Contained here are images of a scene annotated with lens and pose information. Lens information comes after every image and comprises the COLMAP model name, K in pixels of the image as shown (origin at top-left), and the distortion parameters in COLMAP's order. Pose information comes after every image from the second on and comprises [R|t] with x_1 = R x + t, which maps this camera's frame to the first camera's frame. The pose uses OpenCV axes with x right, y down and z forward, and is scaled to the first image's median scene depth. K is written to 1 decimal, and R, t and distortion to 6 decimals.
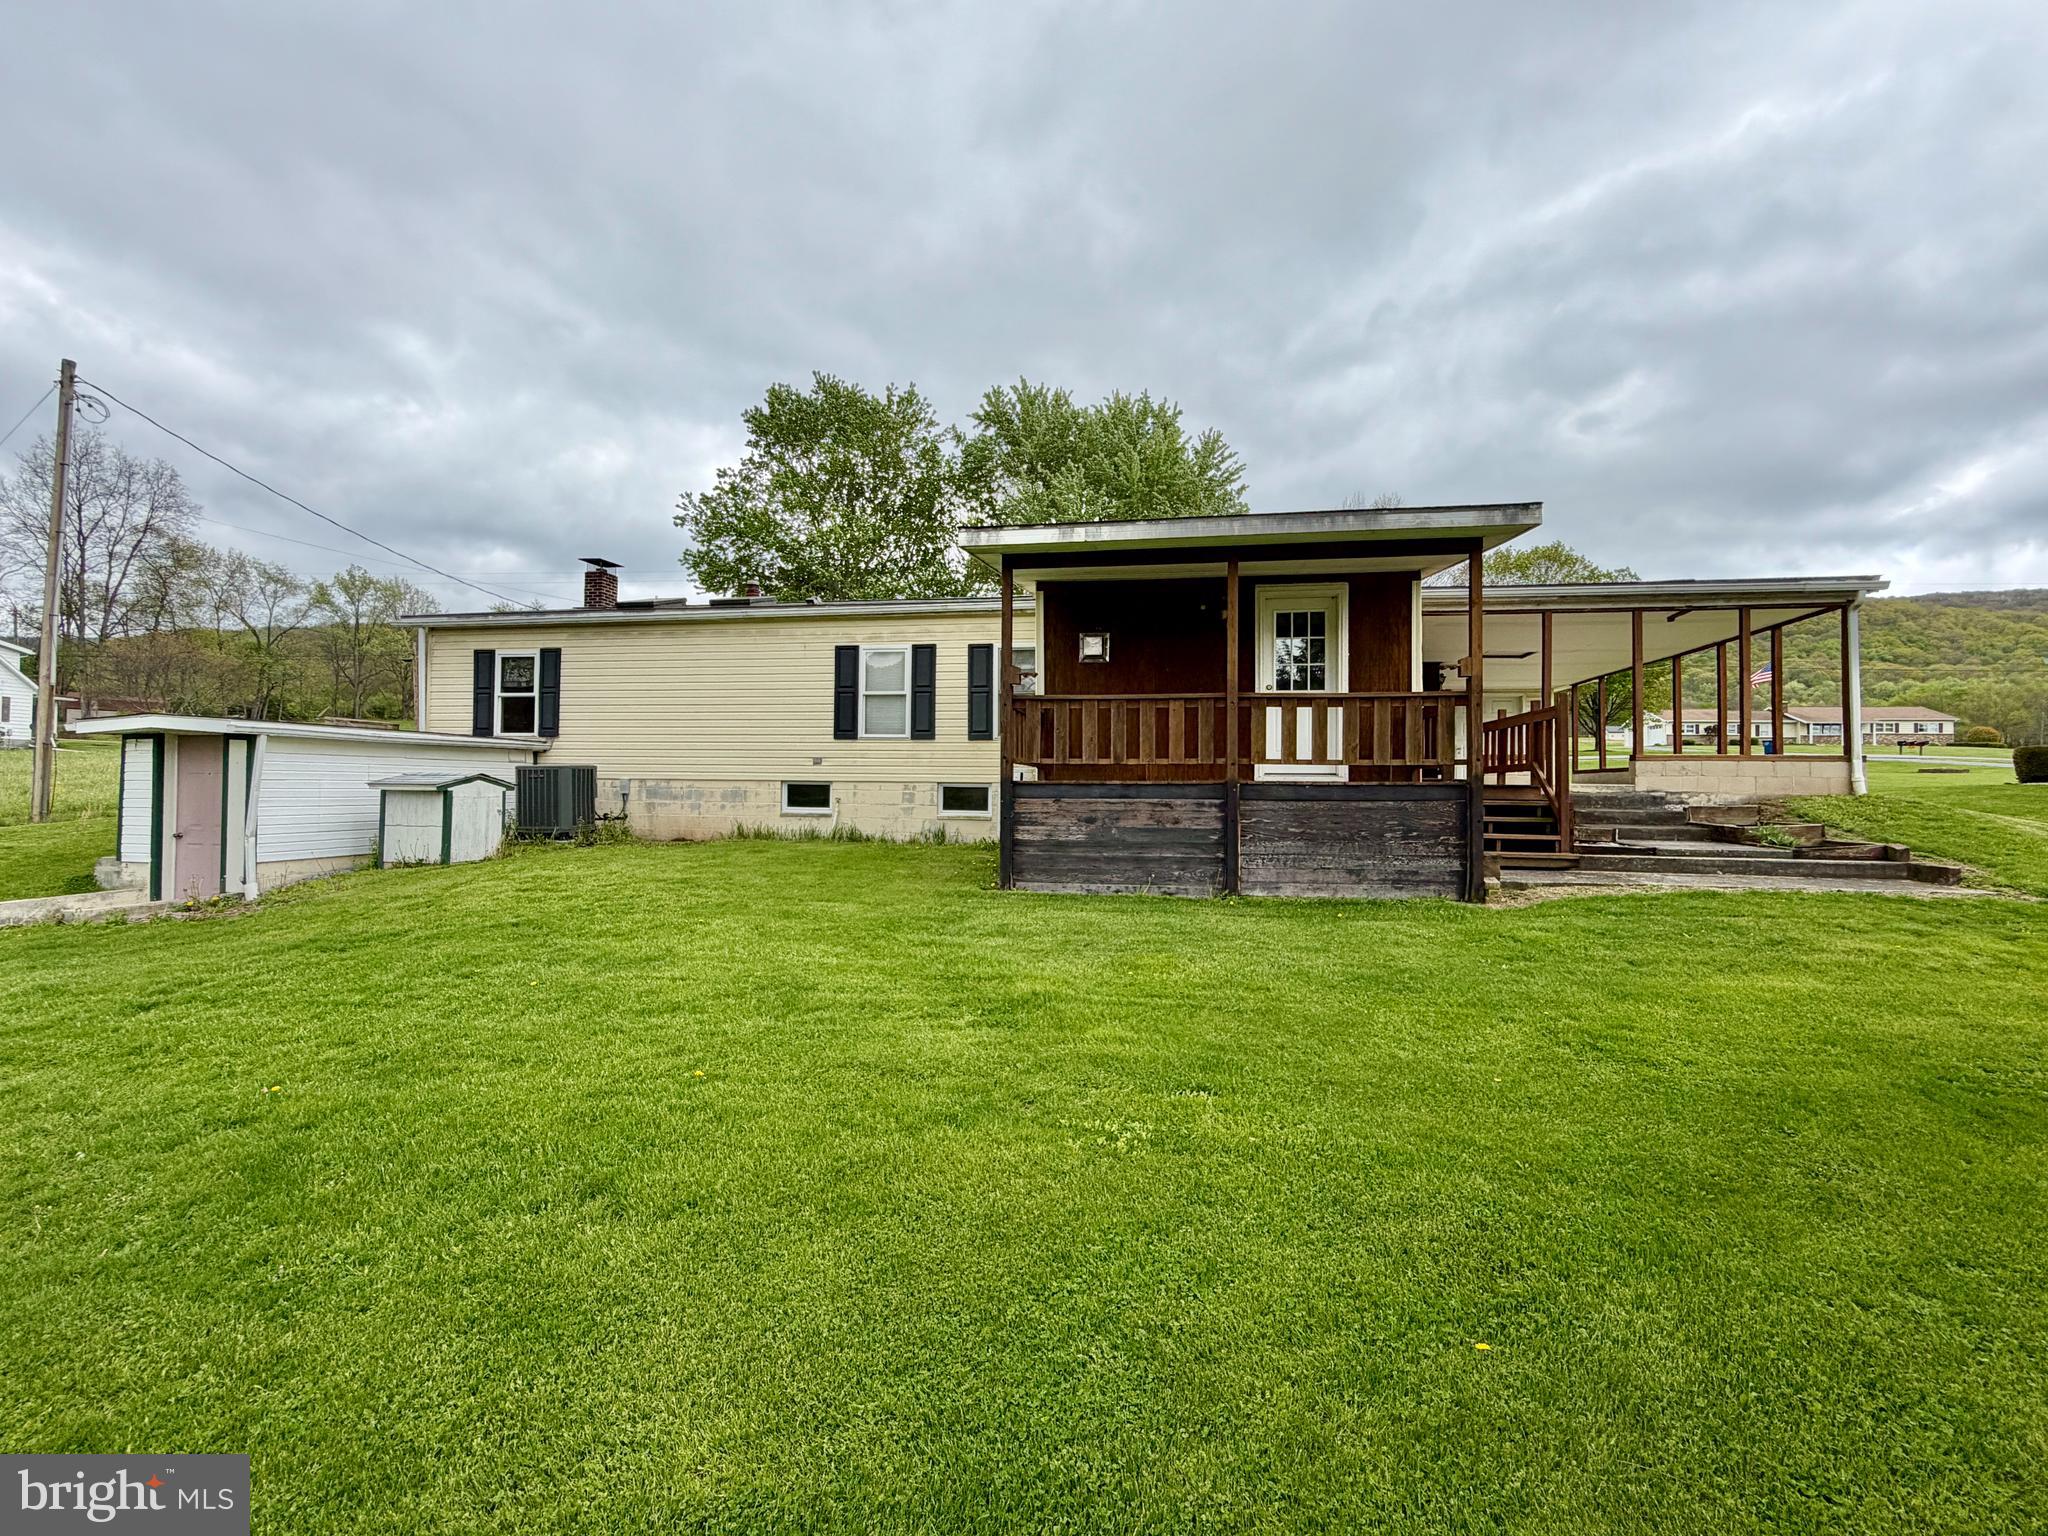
lens RADIAL K [[788.4, 0, 1024.0], [0, 788.4, 768.0], [0, 0, 1]] dist [-0.001064, -0.000160]
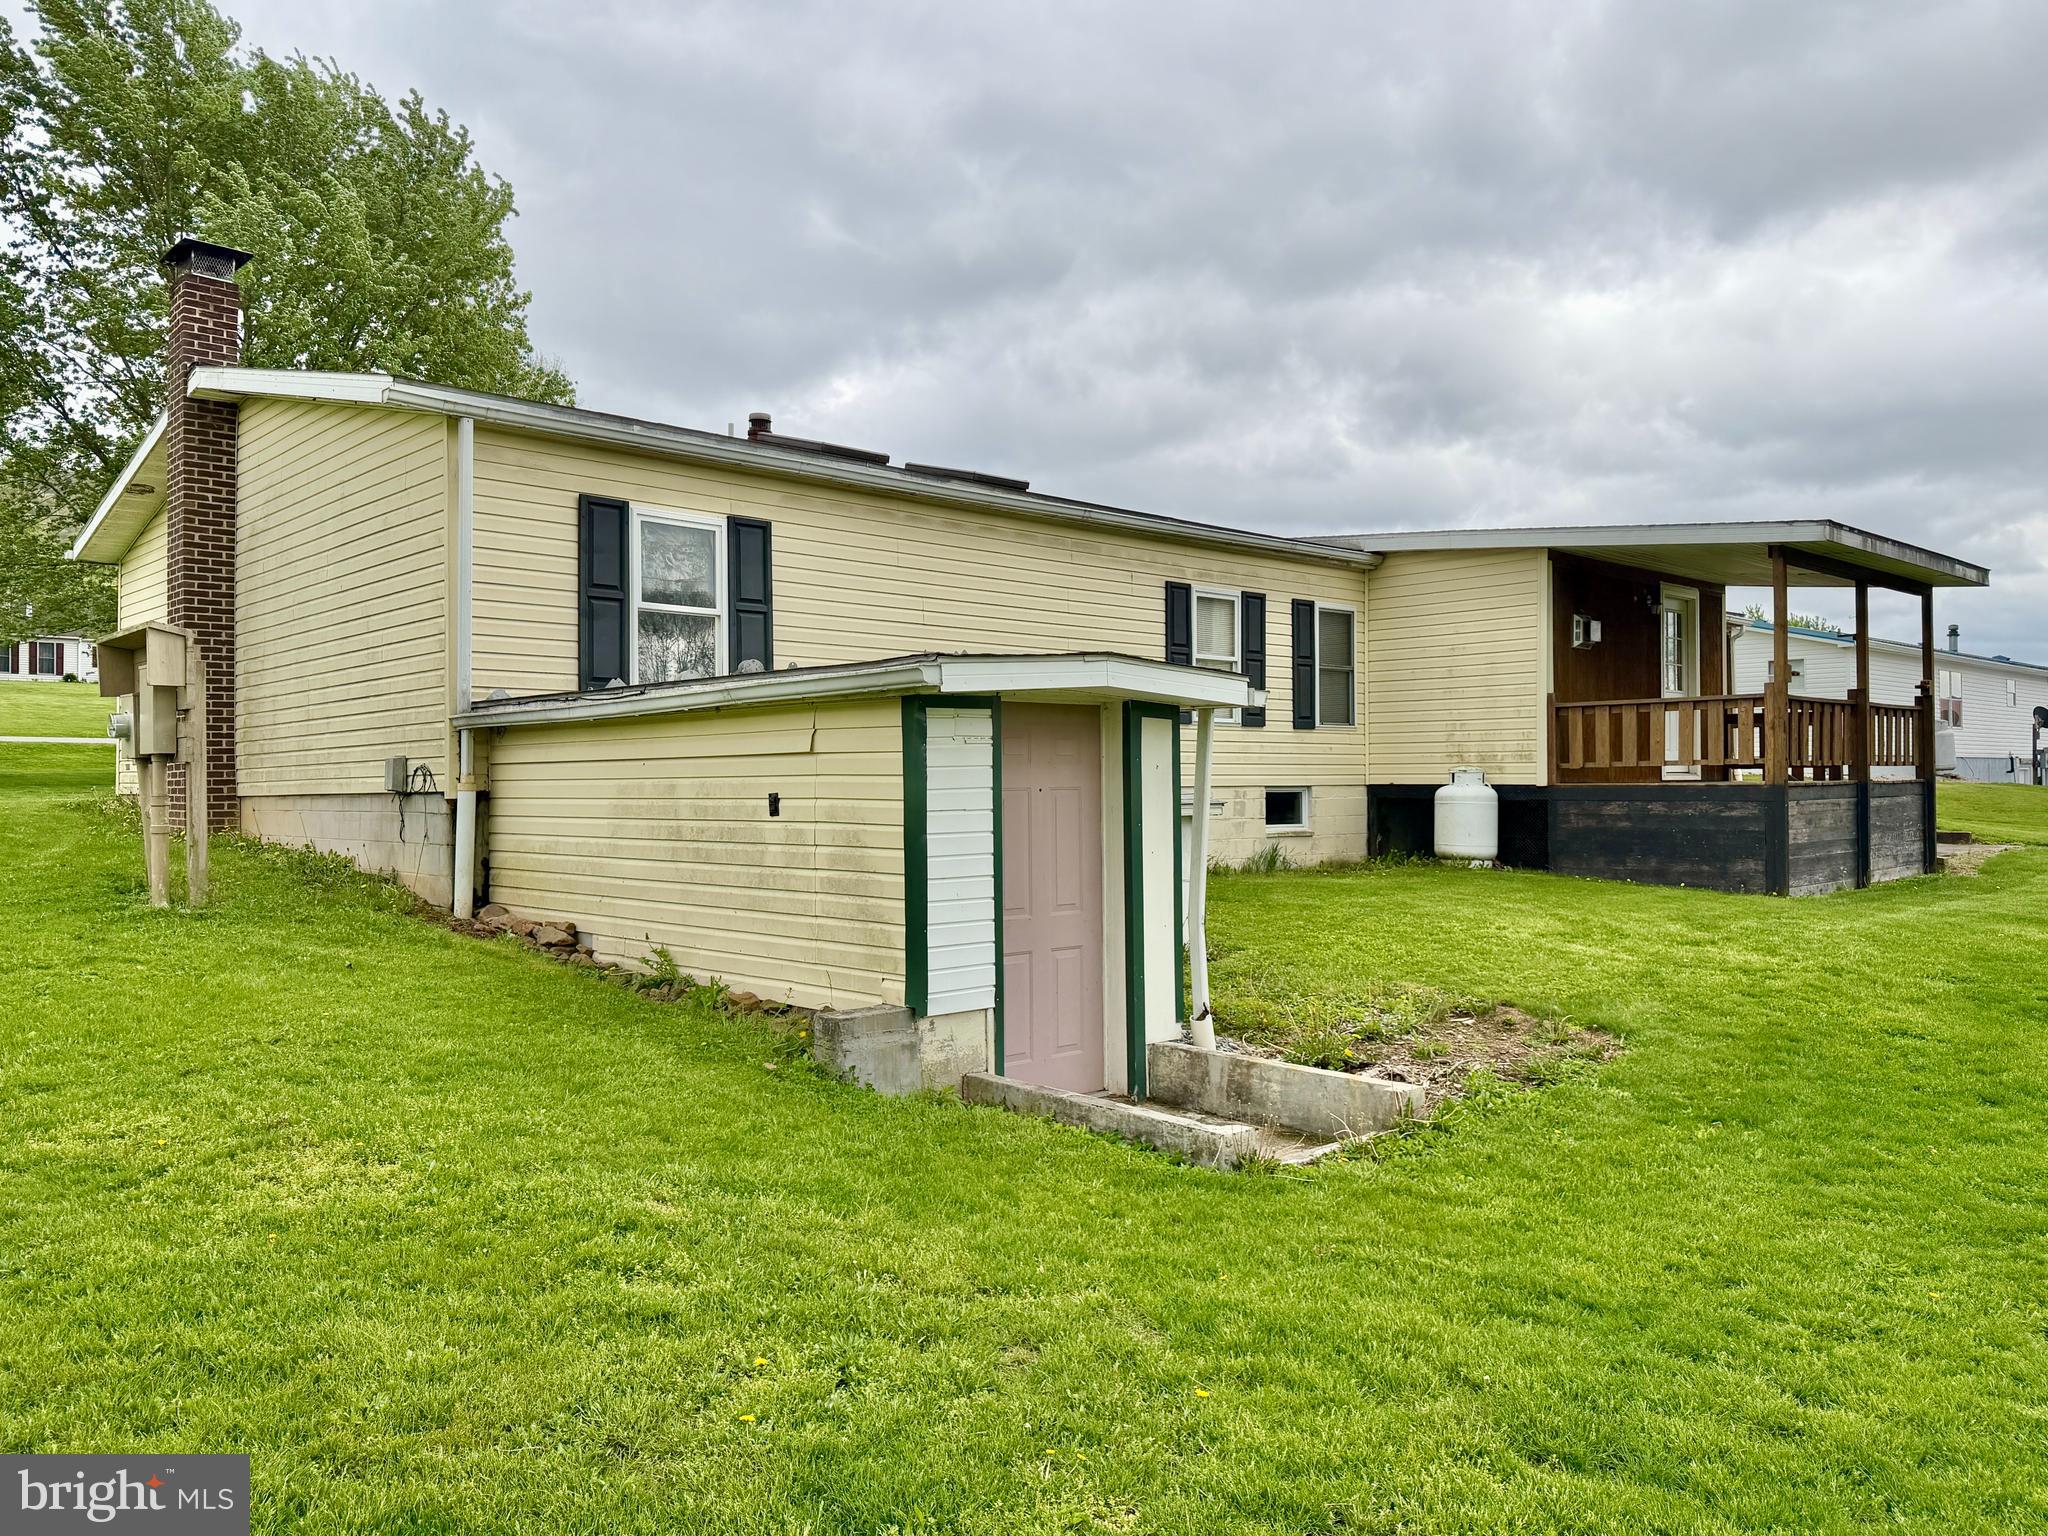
lens RADIAL K [[1490.3, 0, 1024.0], [0, 1490.3, 768.0], [0, 0, 1]] dist [0.004203, 0.000756]
pose [[0.596762, -0.011274, 0.802339, -1.292325], [-0.014801, 0.999577, 0.025055, -0.028606], [-0.802282, -0.026827, 0.596343, 0.348273]]
